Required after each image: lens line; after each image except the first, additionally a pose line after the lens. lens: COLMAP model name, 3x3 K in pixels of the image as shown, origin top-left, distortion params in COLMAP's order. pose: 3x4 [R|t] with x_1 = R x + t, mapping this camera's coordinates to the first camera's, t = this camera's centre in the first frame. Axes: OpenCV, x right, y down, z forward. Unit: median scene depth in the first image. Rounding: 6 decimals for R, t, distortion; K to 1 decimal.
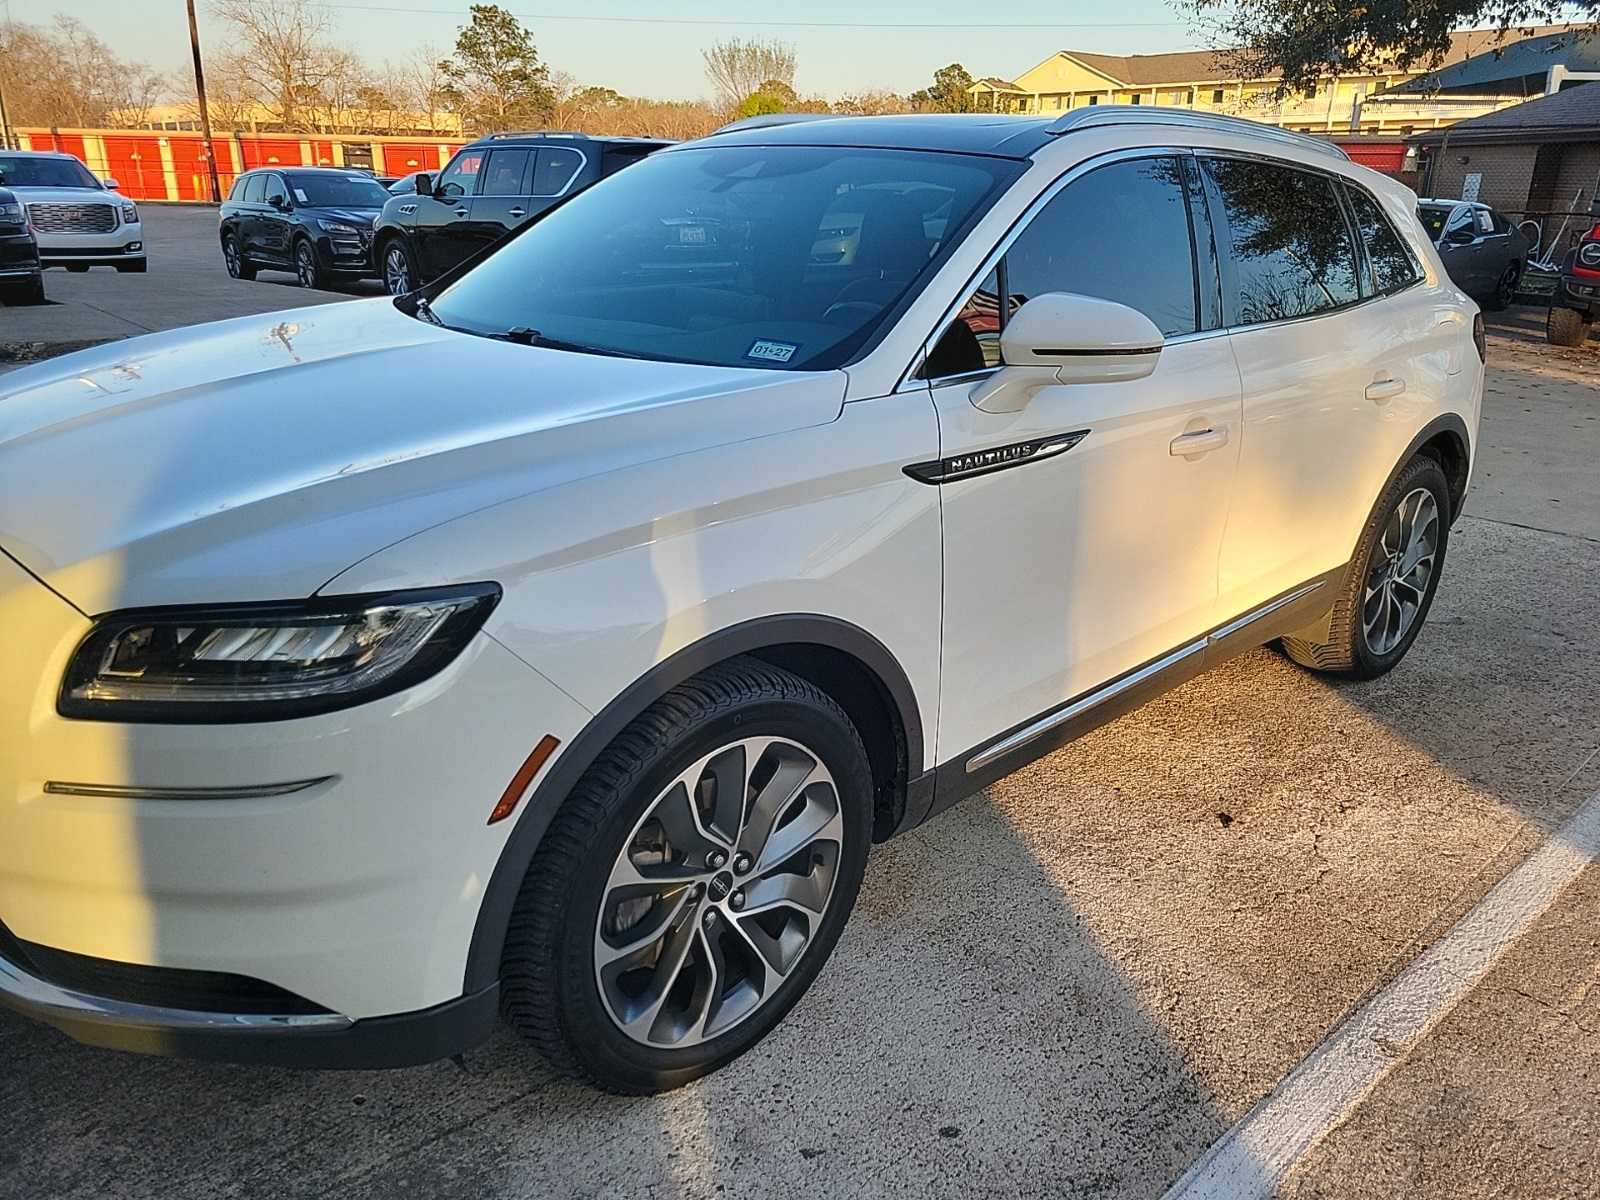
lens RADIAL K [[1222.7, 0, 806.1], [0, 1222.7, 607.2], [0, 0, 1]] dist [0.036471, -0.021818]
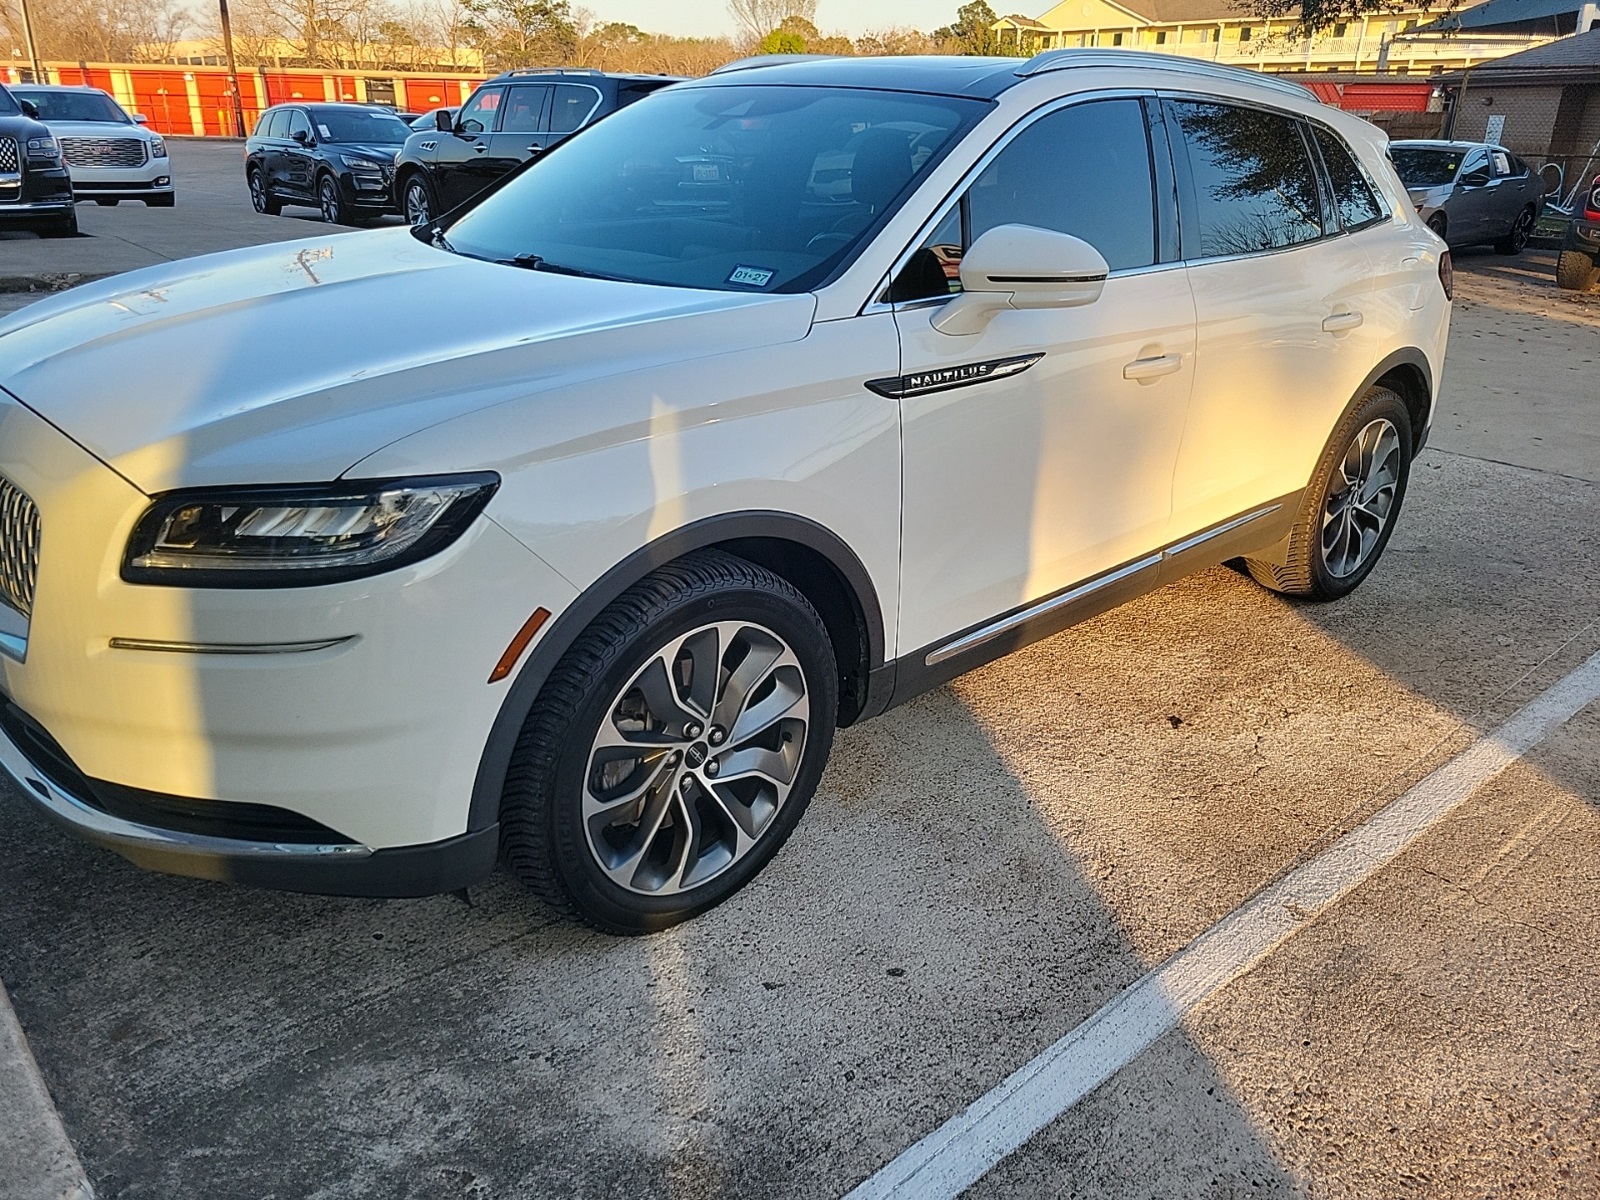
lens RADIAL K [[1222.7, 0, 798.5], [0, 1222.7, 593.8], [0, 0, 1]] dist [0.036471, -0.021818]
pose [[0.999678, 0.013675, -0.021359, 0.037643], [-0.012931, 0.999319, 0.034567, 0.032969], [0.021818, -0.034280, 0.999174, -0.095976]]
